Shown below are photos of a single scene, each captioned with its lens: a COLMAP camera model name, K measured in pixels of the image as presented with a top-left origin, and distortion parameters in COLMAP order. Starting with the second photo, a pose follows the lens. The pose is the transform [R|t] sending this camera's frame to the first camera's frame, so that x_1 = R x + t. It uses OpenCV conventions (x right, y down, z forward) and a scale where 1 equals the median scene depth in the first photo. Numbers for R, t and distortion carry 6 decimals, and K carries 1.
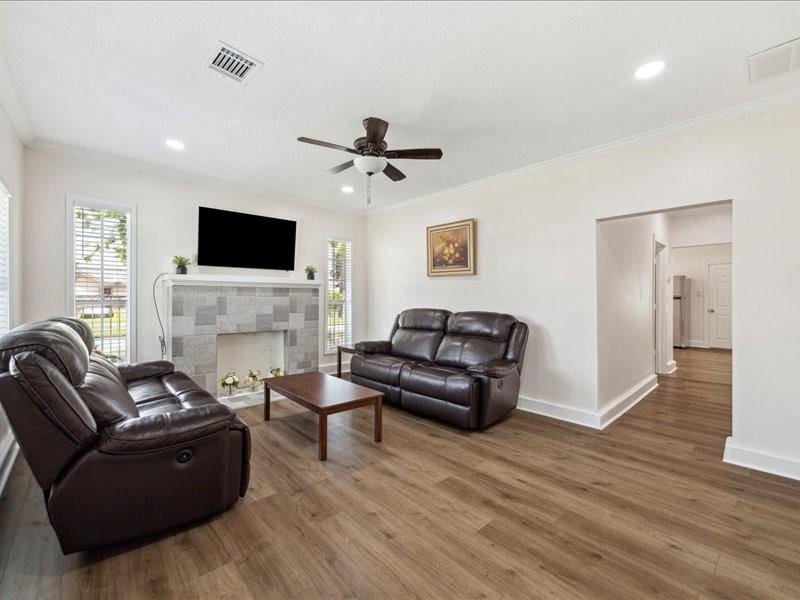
lens RADIAL K [[346.1, 0, 395.0], [0, 346.1, 300.2], [0, 0, 1]] dist [0.000101, 0.000199]
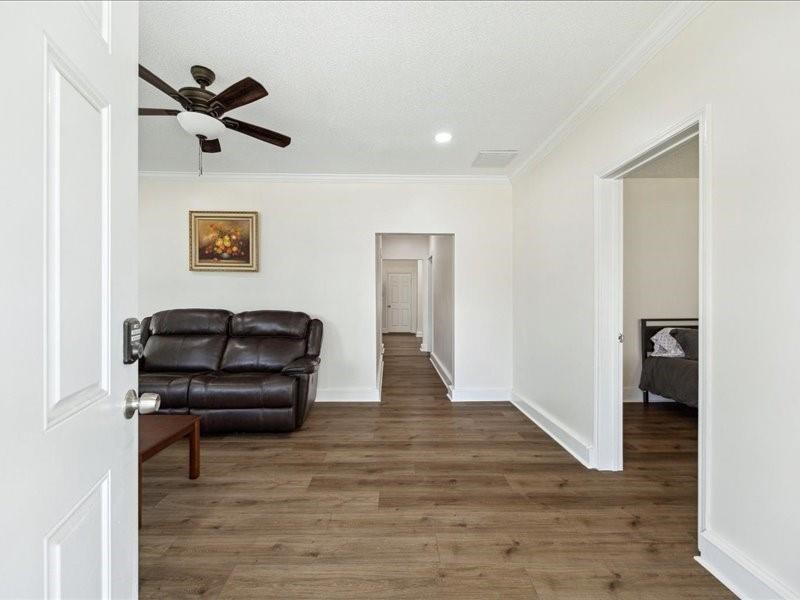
lens RADIAL K [[346.1, 0, 395.0], [0, 346.1, 300.2], [0, 0, 1]] dist [0.000101, 0.000199]
pose [[0.659418, -0.003971, 0.751766, -0.321107], [0.002298, 0.999992, 0.003266, 0.002092], [-0.751773, -0.000426, 0.659422, 0.132043]]
